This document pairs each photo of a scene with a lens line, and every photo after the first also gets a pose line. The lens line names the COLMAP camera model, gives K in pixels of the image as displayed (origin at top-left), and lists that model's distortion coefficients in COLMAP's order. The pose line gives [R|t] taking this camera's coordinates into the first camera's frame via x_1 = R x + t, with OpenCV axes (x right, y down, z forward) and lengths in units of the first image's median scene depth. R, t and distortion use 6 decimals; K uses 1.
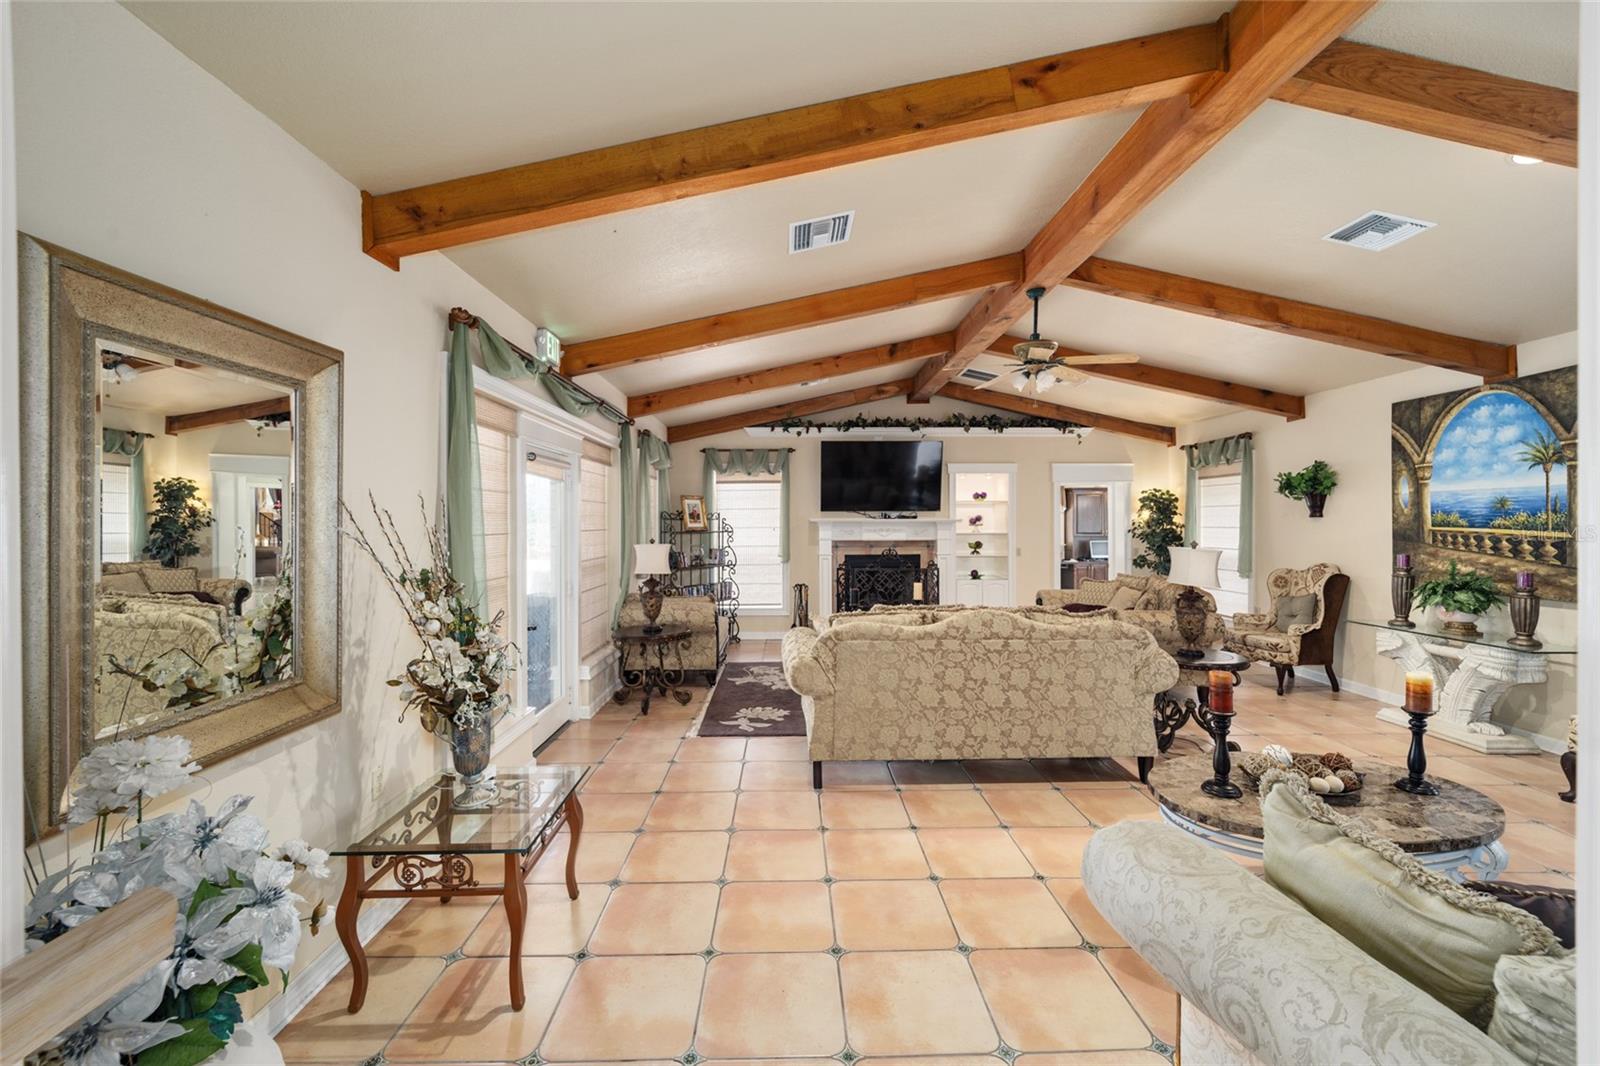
lens RADIAL K [[641.2, 0, 797.3], [0, 641.2, 526.8], [0, 0, 1]] dist [-0.004477, -0.001309]
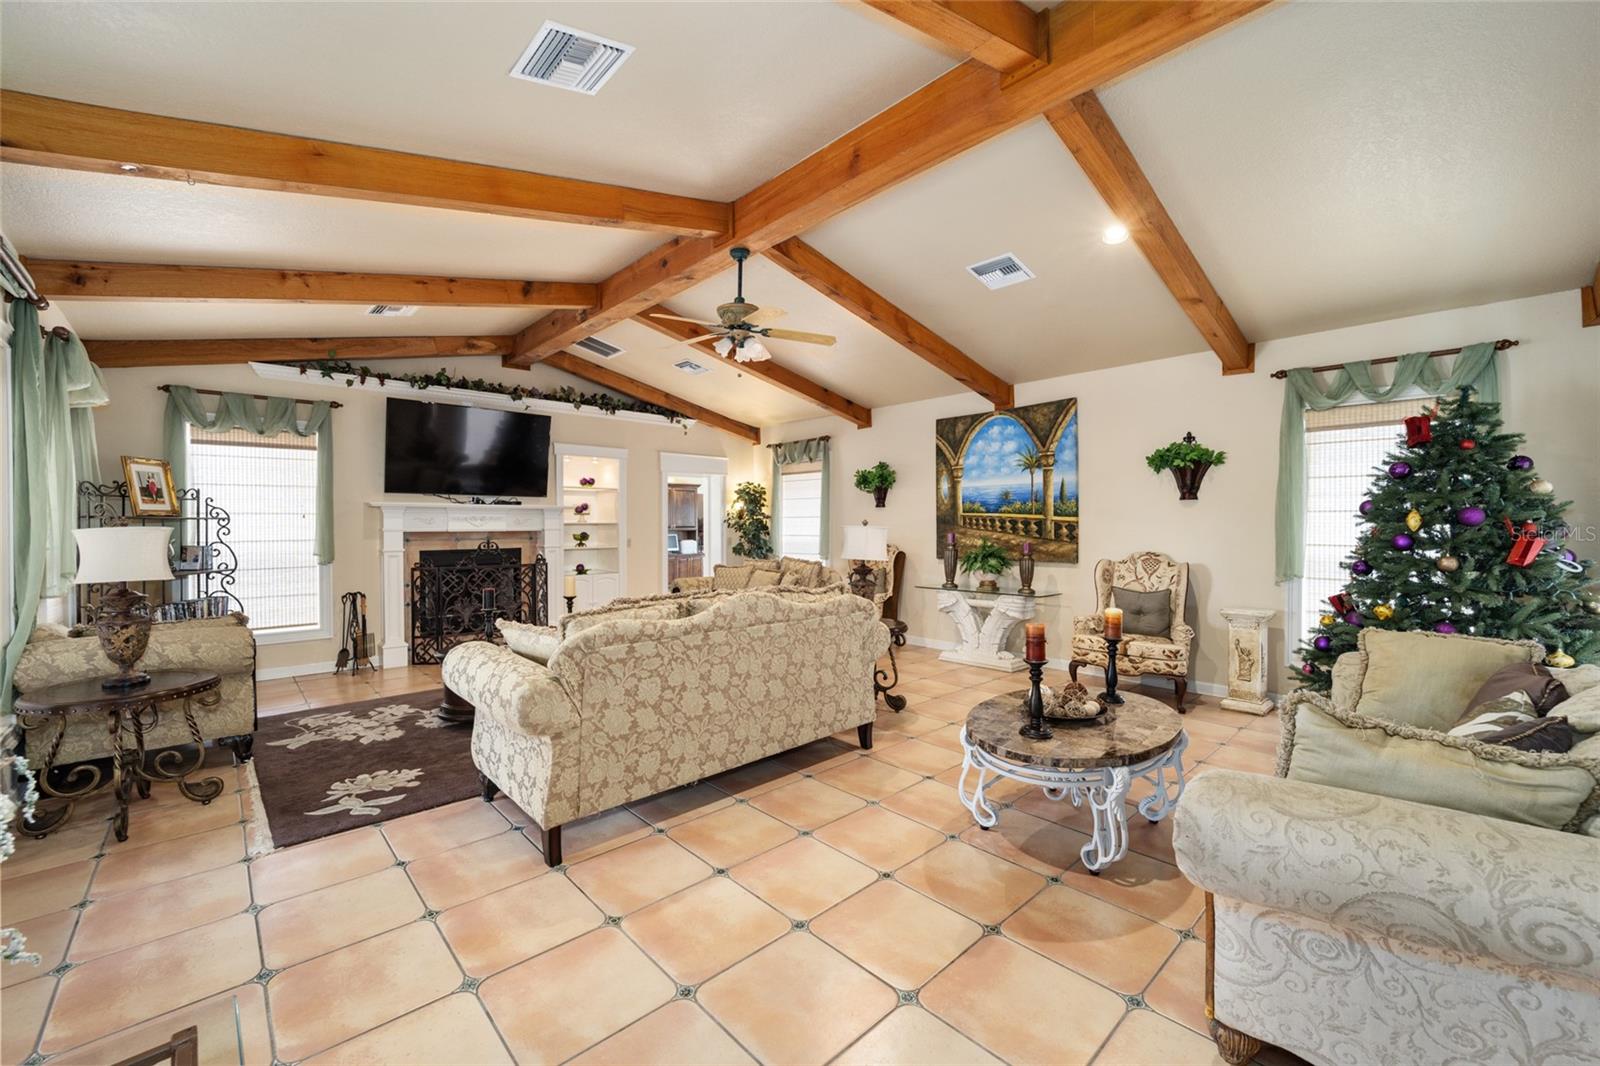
lens RADIAL K [[641.2, 0, 804.3], [0, 641.2, 532.0], [0, 0, 1]] dist [-0.004477, -0.001309]
pose [[0.745245, -0.007265, 0.666751, -0.157213], [0.003012, 0.999967, 0.007530, 0.028530], [-0.666784, -0.003603, 0.745242, 0.208007]]
